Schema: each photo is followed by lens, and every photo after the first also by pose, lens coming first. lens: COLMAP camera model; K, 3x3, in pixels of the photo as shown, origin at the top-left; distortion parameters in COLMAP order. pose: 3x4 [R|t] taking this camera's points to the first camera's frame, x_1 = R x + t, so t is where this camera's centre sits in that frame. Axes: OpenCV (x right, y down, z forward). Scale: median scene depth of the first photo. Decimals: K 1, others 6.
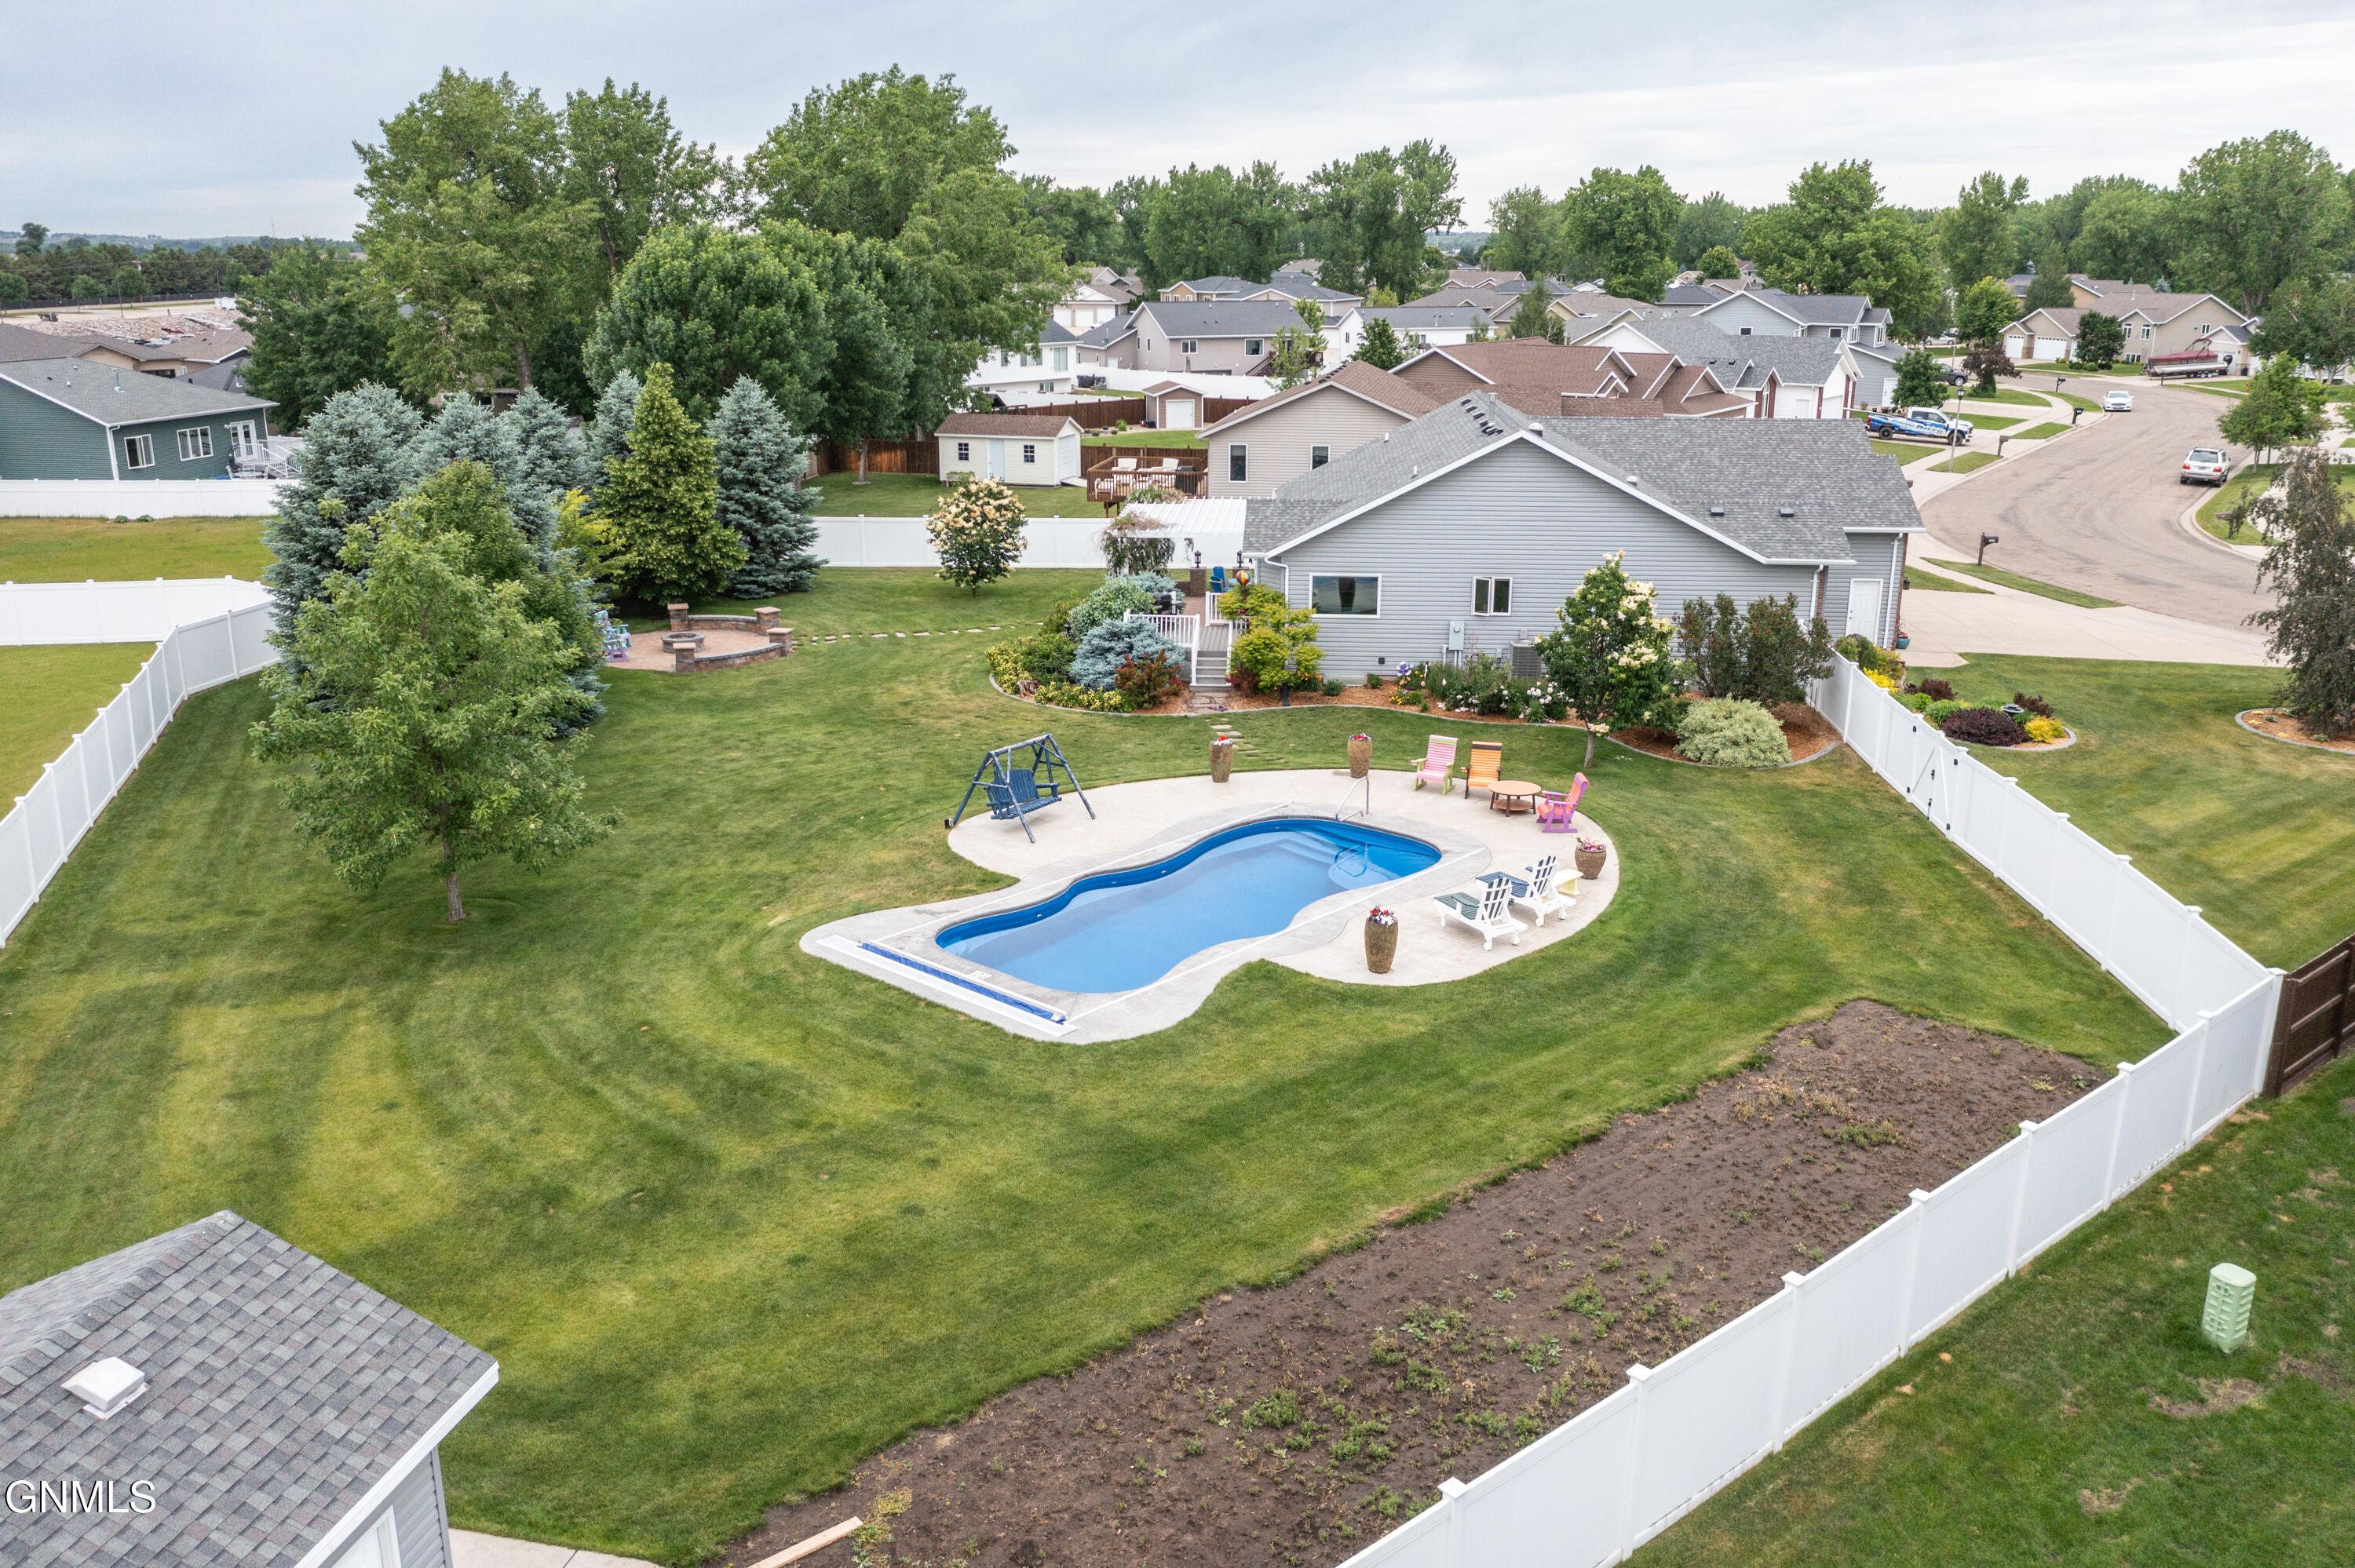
lens RADIAL K [[1867.1, 0, 1179.6], [0, 1867.1, 772.3], [0, 0, 1]] dist [-0.011272, 0.006574]
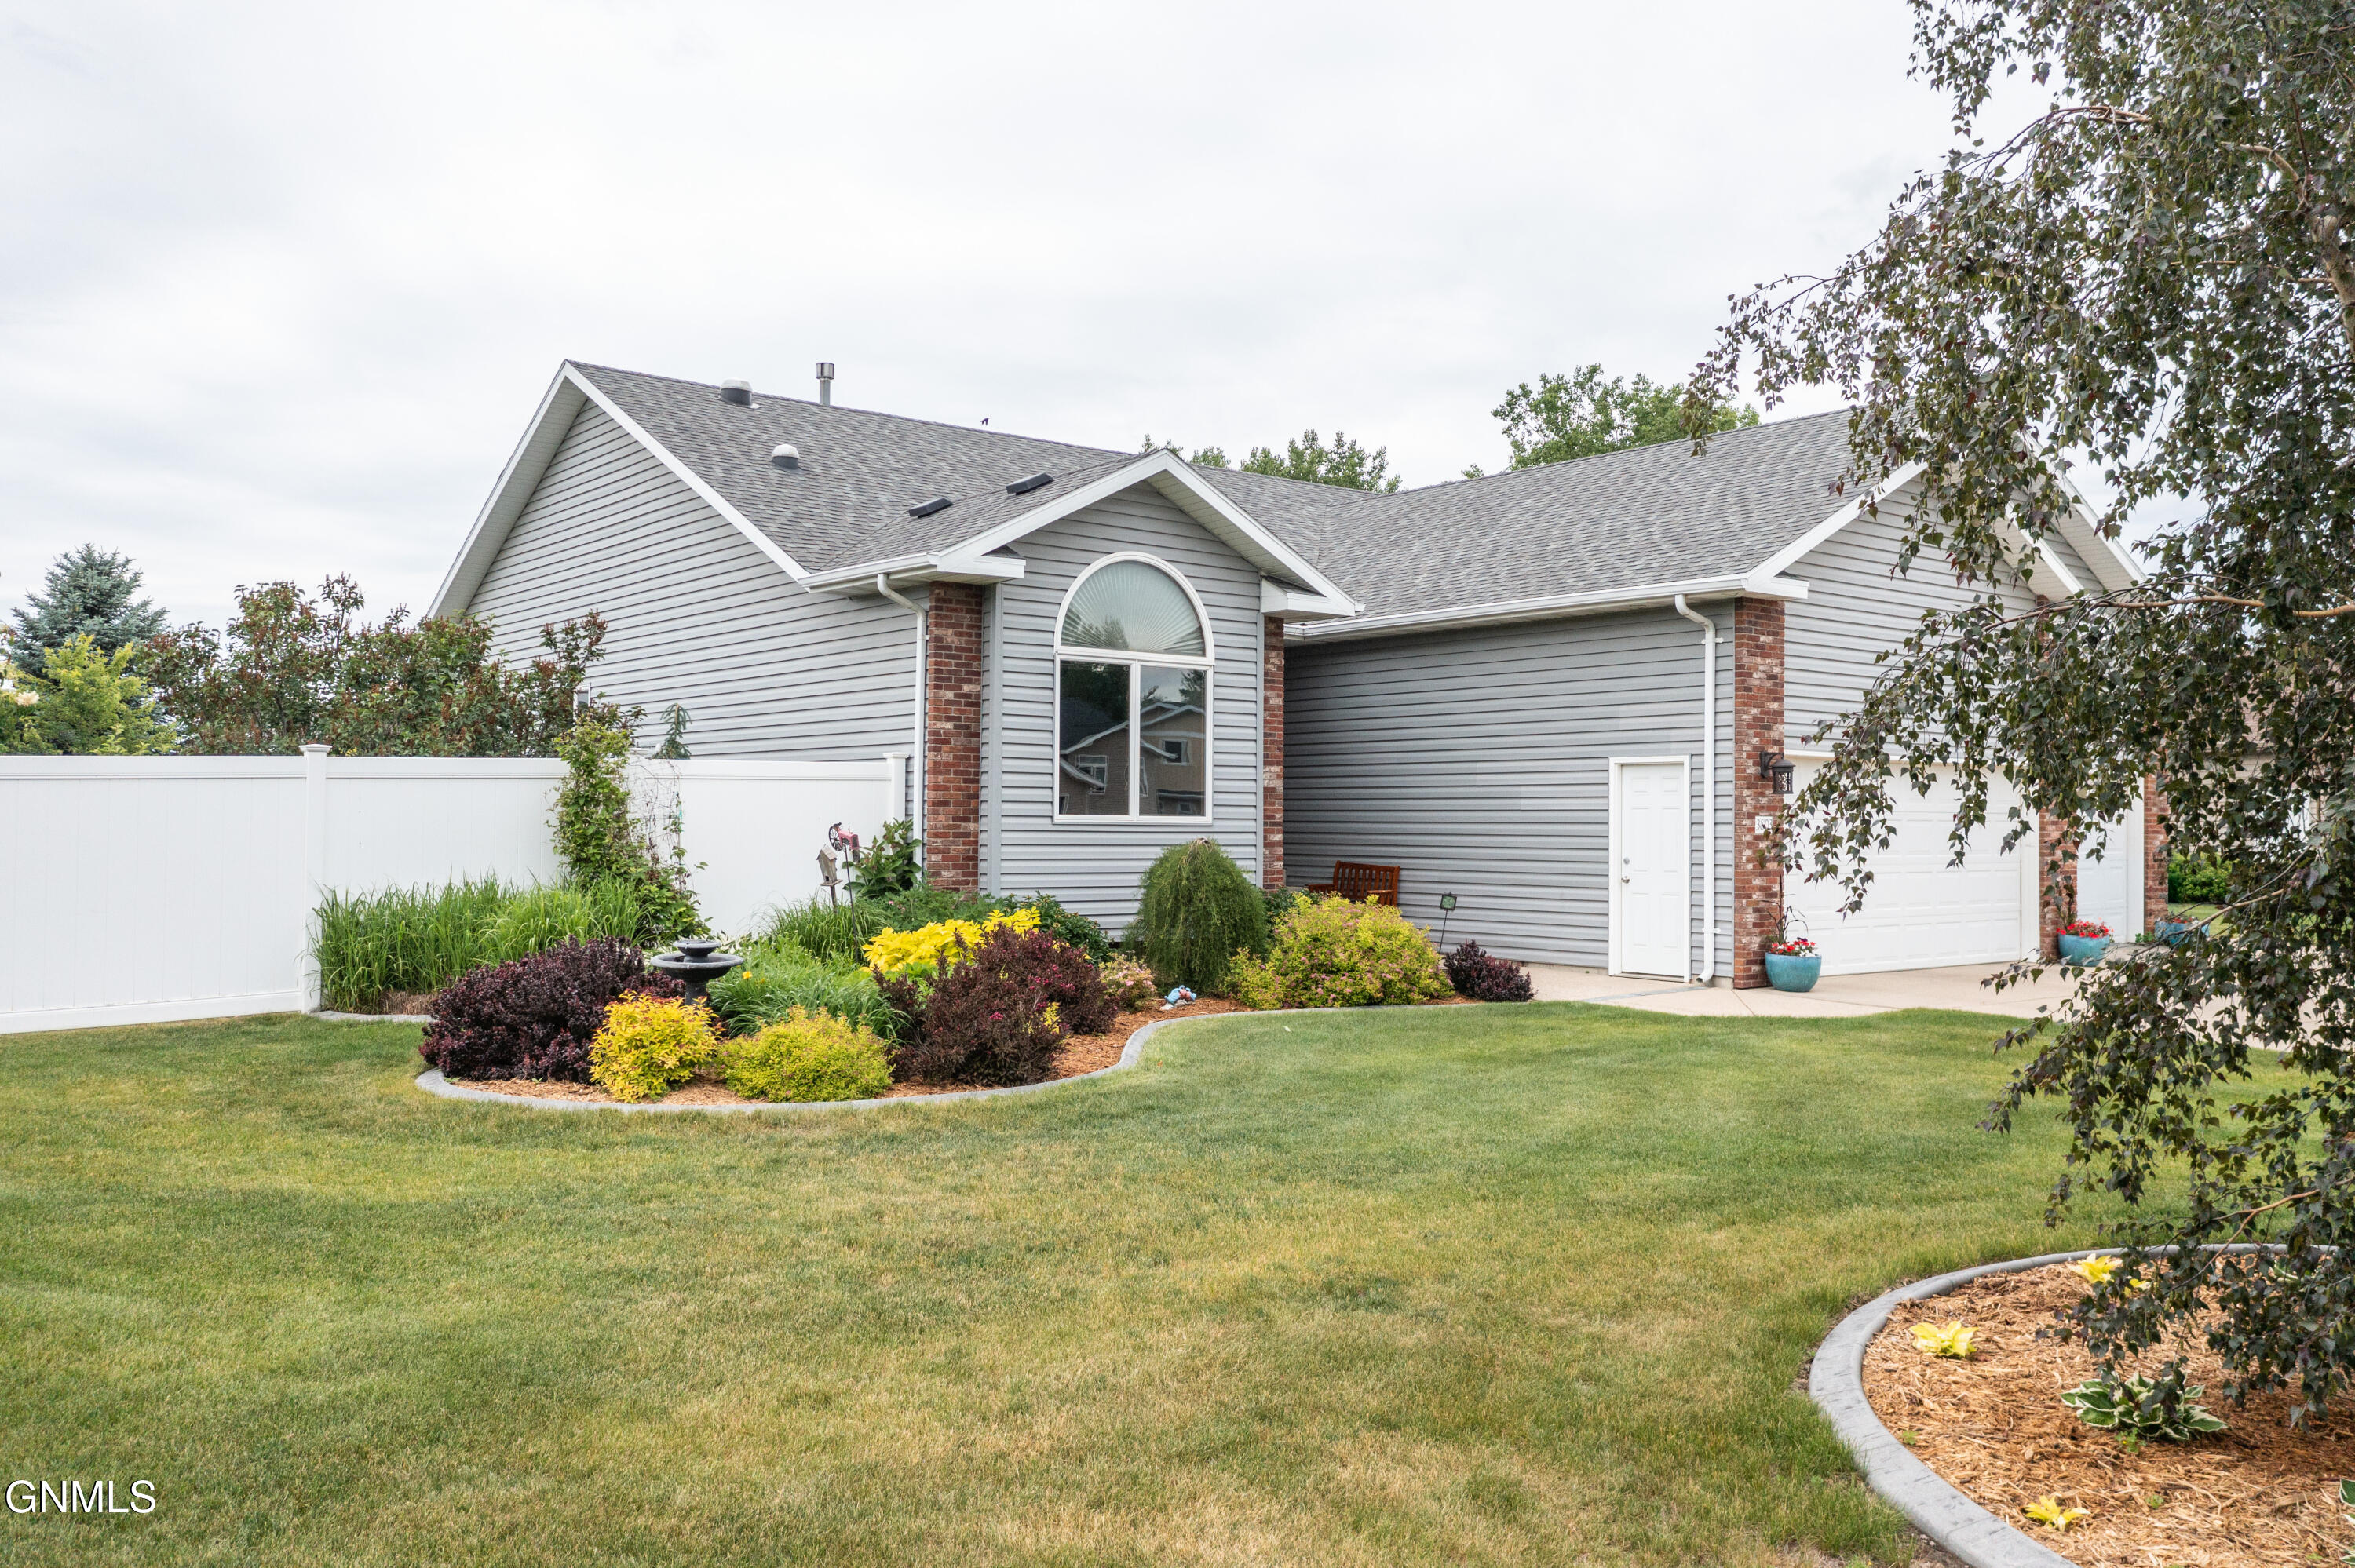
lens RADIAL K [[1867.1, 0, 1178.2], [0, 1867.1, 794.8], [0, 0, 1]] dist [-0.011272, 0.006574]
pose [[0.675060, -0.006899, -0.737731, 0.528071], [-0.208510, 0.957404, -0.199750, -0.014759], [0.707685, 0.288668, 0.644867, 0.702832]]
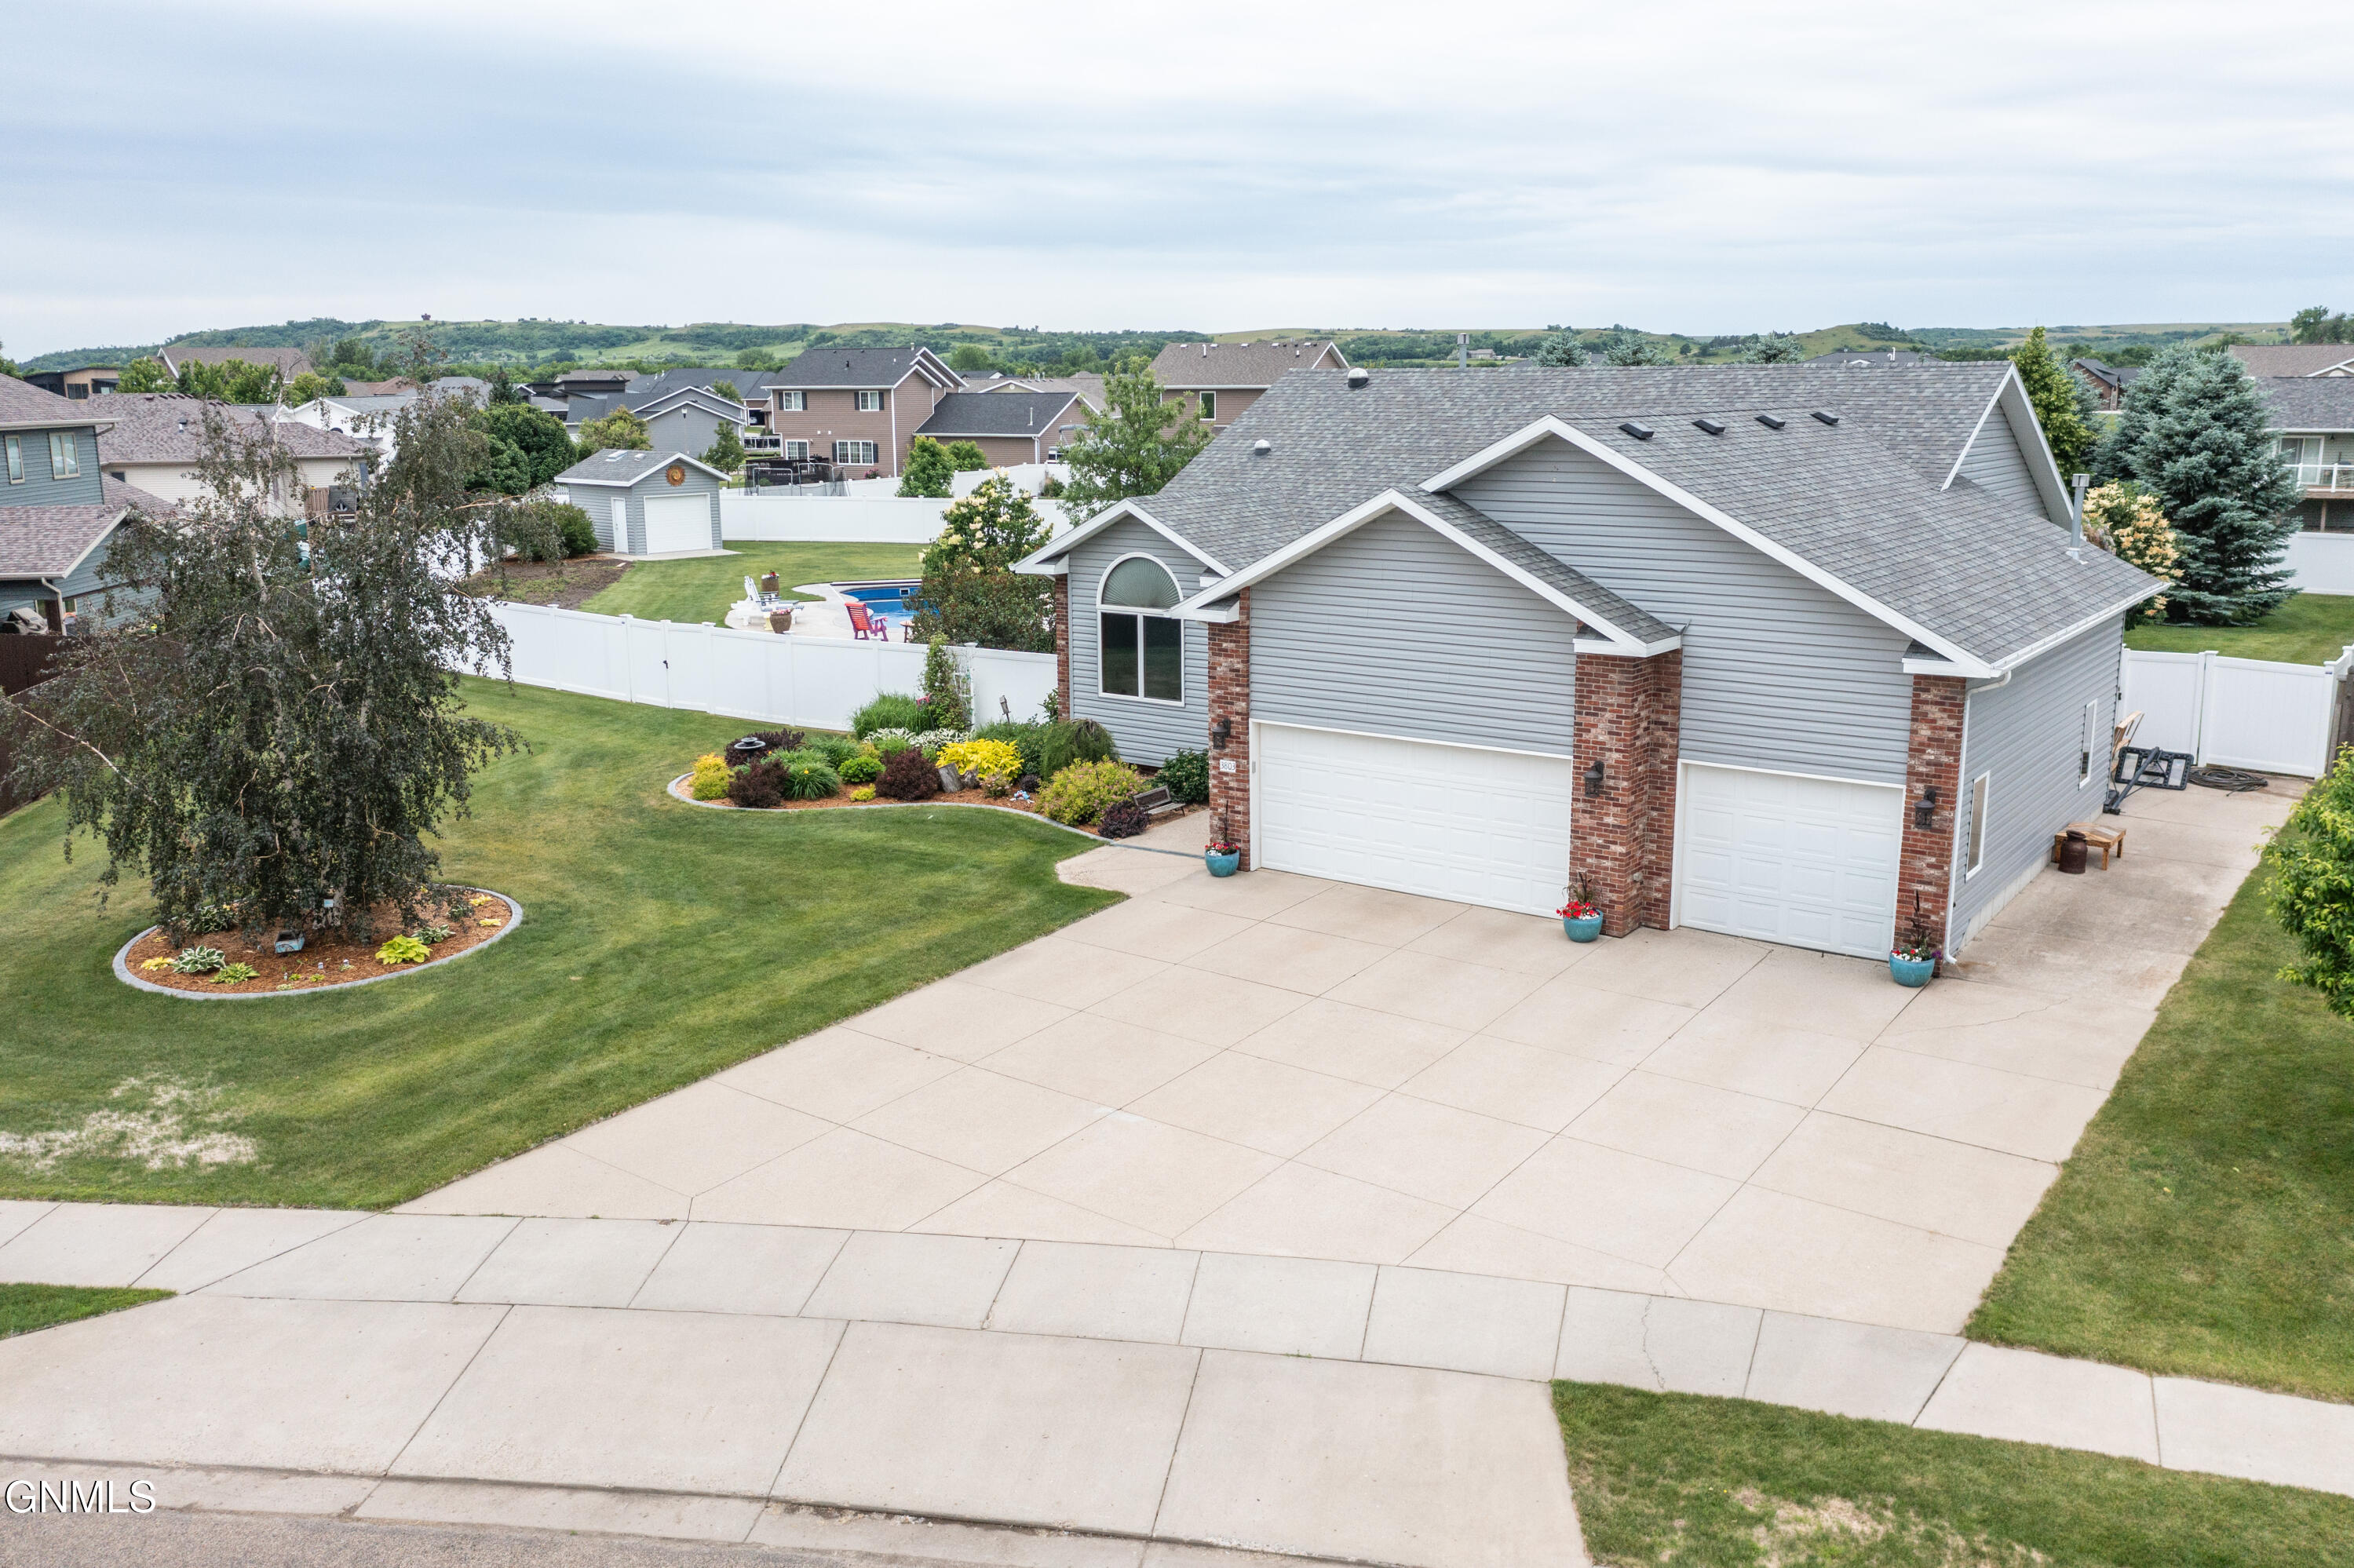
lens RADIAL K [[1866.4, 0, 1154.4], [0, 1866.4, 799.8], [0, 0, 1]] dist [-0.011272, 0.006574]
pose [[-0.547021, 0.188919, -0.815523, 0.754480], [-0.217408, 0.908713, 0.356336, -0.240467], [0.808395, 0.372224, -0.456012, 1.159587]]
